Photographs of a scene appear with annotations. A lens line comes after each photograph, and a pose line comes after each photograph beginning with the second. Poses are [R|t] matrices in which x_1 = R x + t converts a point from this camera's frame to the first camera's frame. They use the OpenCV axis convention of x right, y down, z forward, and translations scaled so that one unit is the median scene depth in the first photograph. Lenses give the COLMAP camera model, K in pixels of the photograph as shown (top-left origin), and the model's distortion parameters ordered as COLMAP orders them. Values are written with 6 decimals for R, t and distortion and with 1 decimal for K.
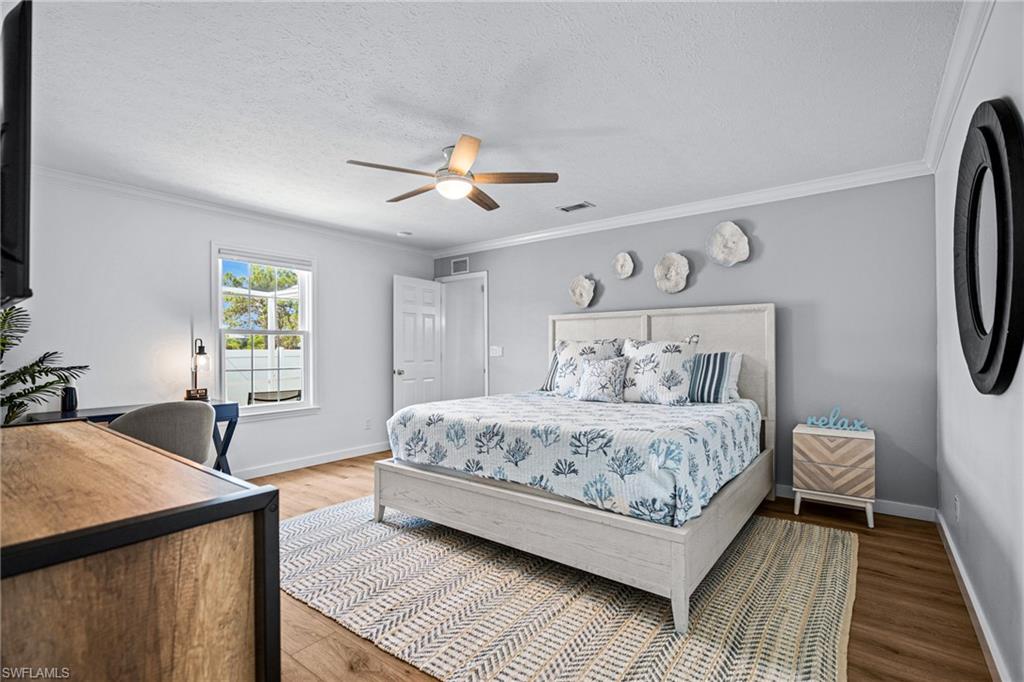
lens RADIAL K [[468.1, 0, 512.3], [0, 468.1, 347.4], [0, 0, 1]] dist [0.001401, 0.000061]
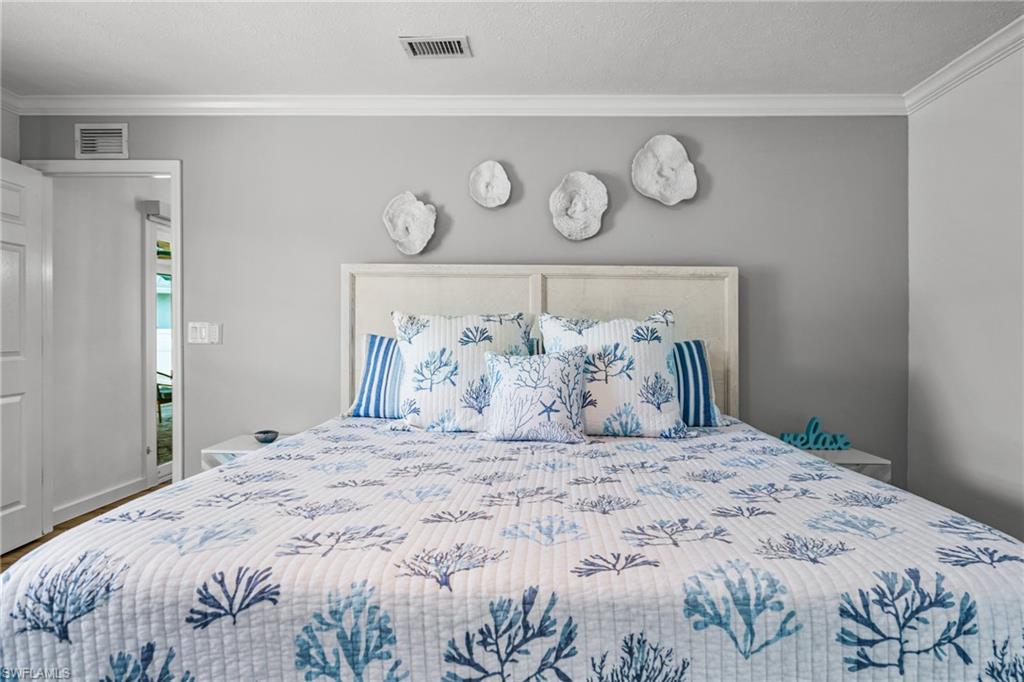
lens RADIAL K [[576.5, 0, 511.6], [0, 576.5, 337.8], [0, 0, 1]] dist [0.004203, 0.001272]
pose [[0.814277, 0.006558, 0.580439, -0.165006], [-0.016342, 0.999799, 0.011629, 0.001958], [-0.580246, -0.018955, 0.814221, 0.472906]]
